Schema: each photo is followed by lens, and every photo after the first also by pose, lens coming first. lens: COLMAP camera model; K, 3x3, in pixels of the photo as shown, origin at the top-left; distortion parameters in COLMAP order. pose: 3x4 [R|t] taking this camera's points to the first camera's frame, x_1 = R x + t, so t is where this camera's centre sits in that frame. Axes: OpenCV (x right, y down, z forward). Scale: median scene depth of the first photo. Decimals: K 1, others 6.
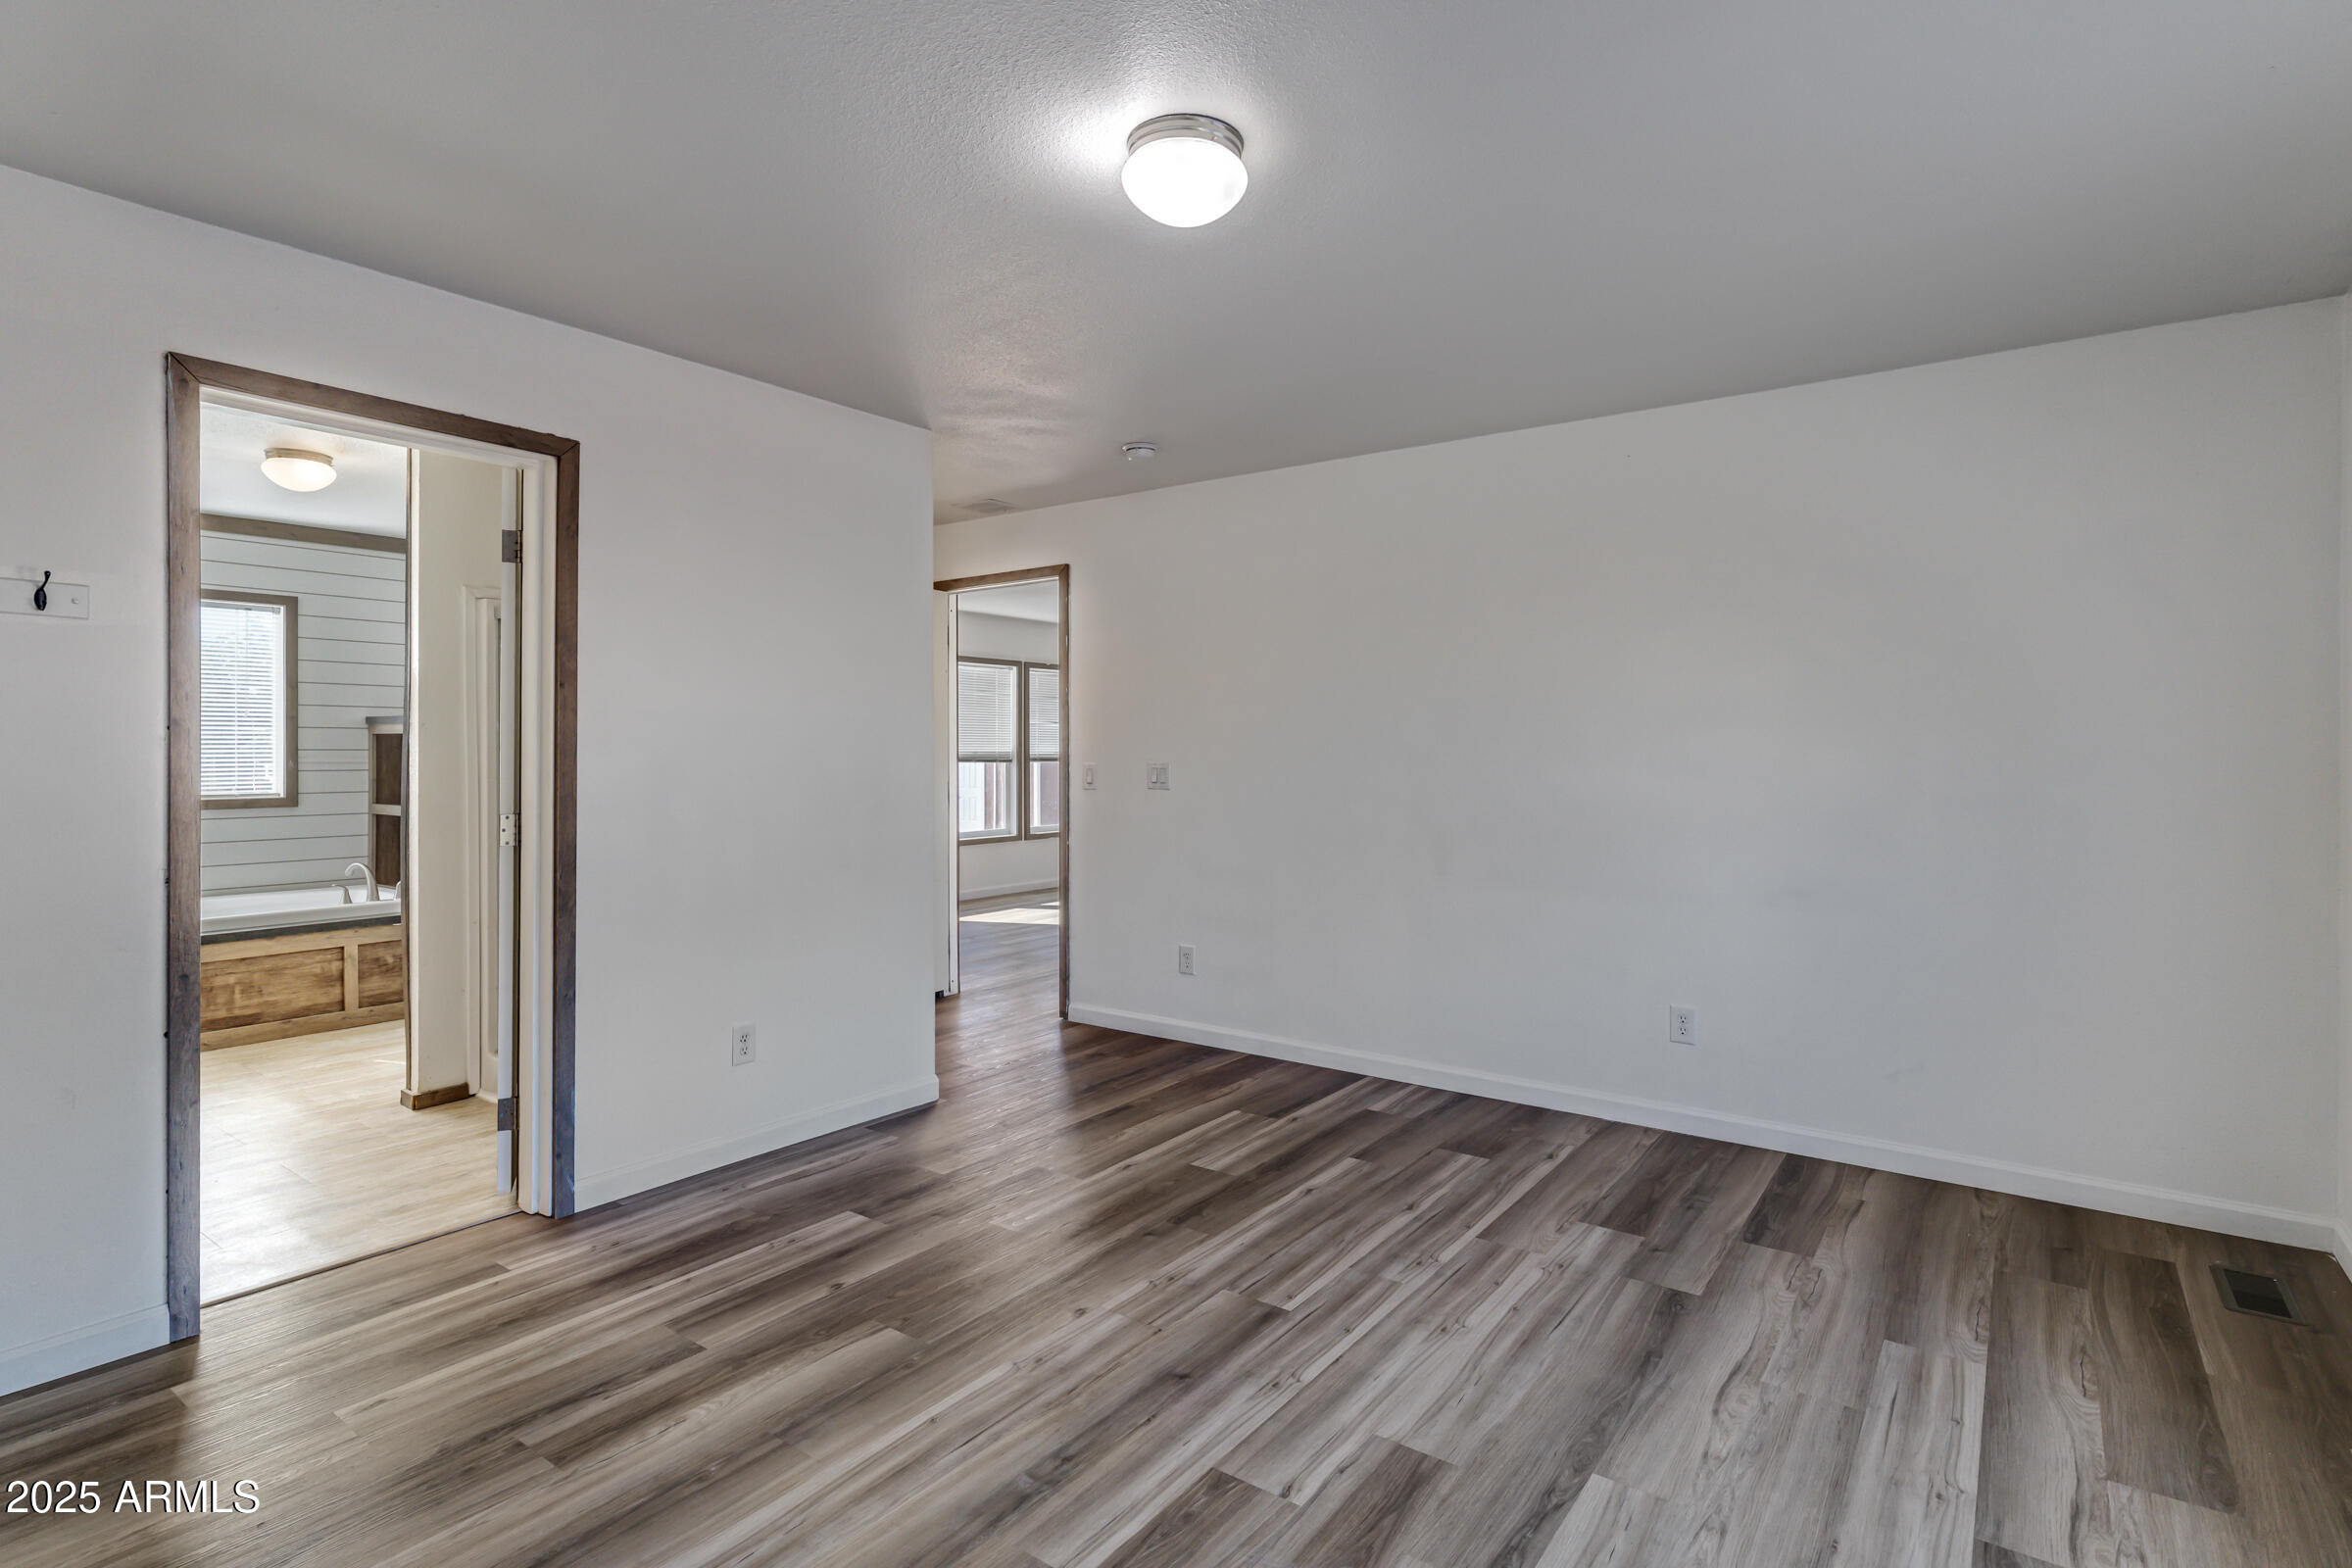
lens RADIAL K [[1117.0, 0, 1176.0], [0, 1117.0, 784.0], [0, 0, 1]] dist [0.024105, 0.000108]
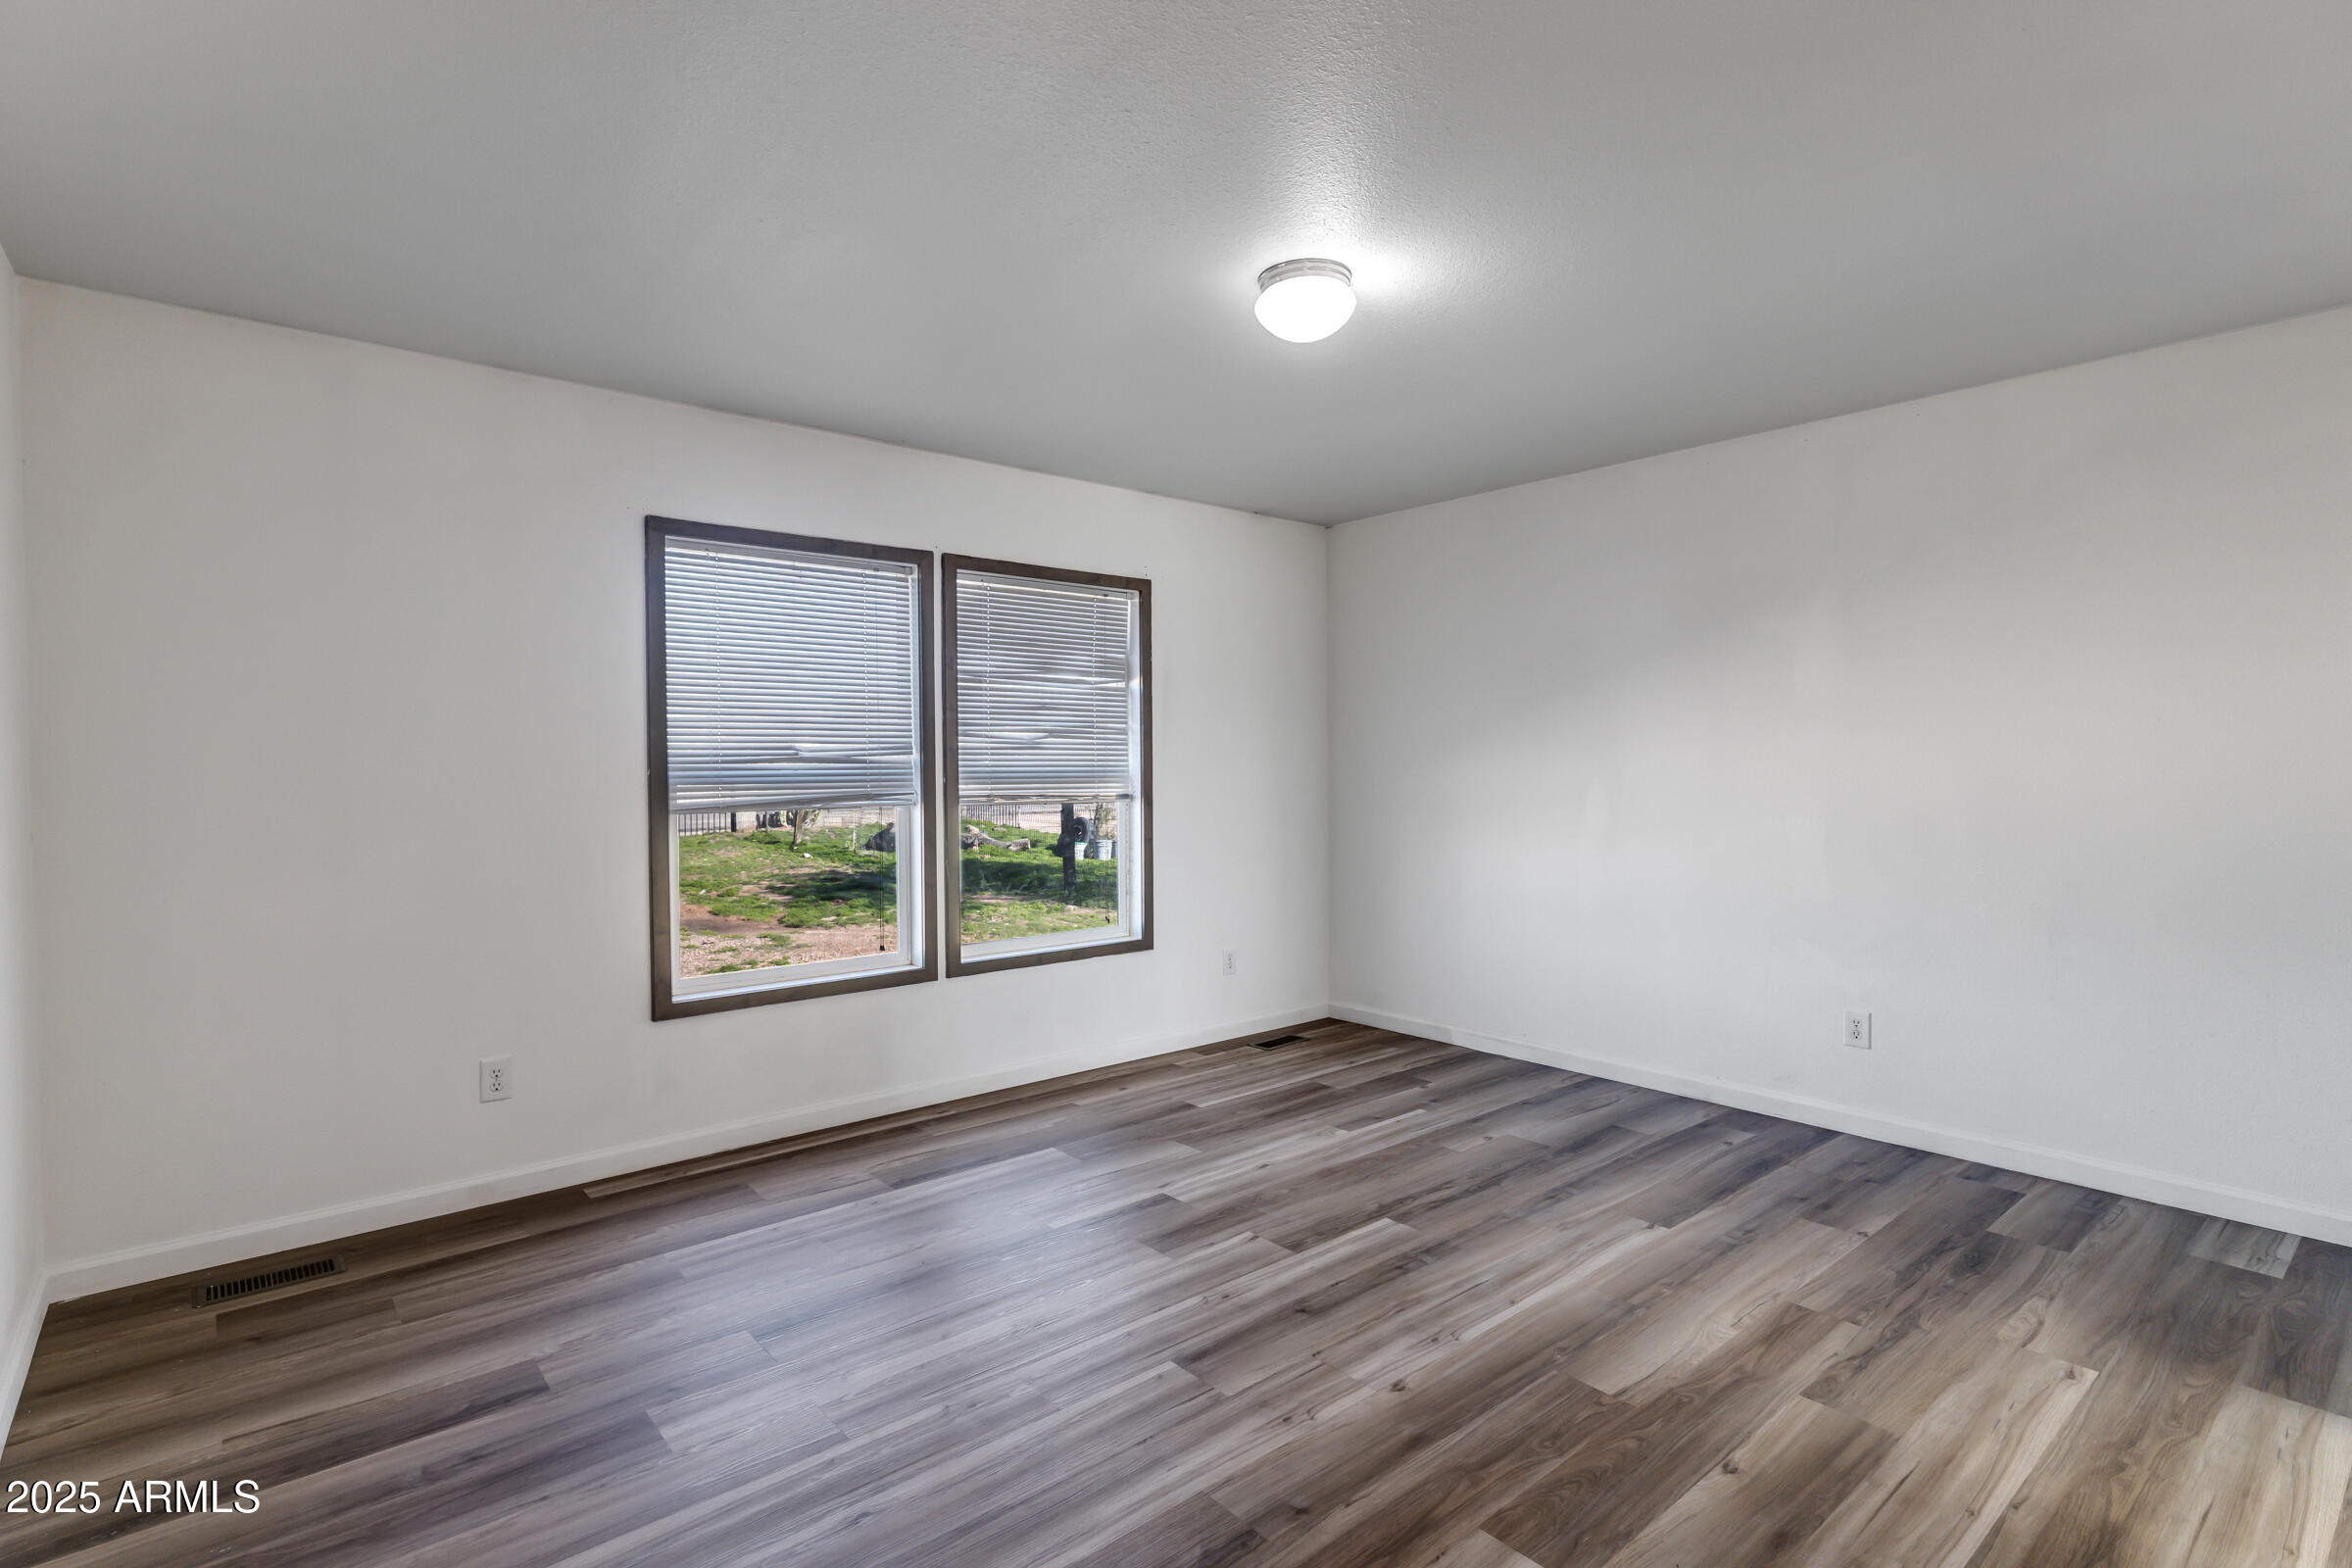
lens RADIAL K [[1117.0, 0, 1176.0], [0, 1117.0, 784.0], [0, 0, 1]] dist [0.024105, 0.000108]
pose [[-0.970648, 0.000276, 0.240505, -0.130429], [0.012435, 0.998720, 0.049038, -0.058861], [-0.240183, 0.050589, -0.969408, 1.909053]]
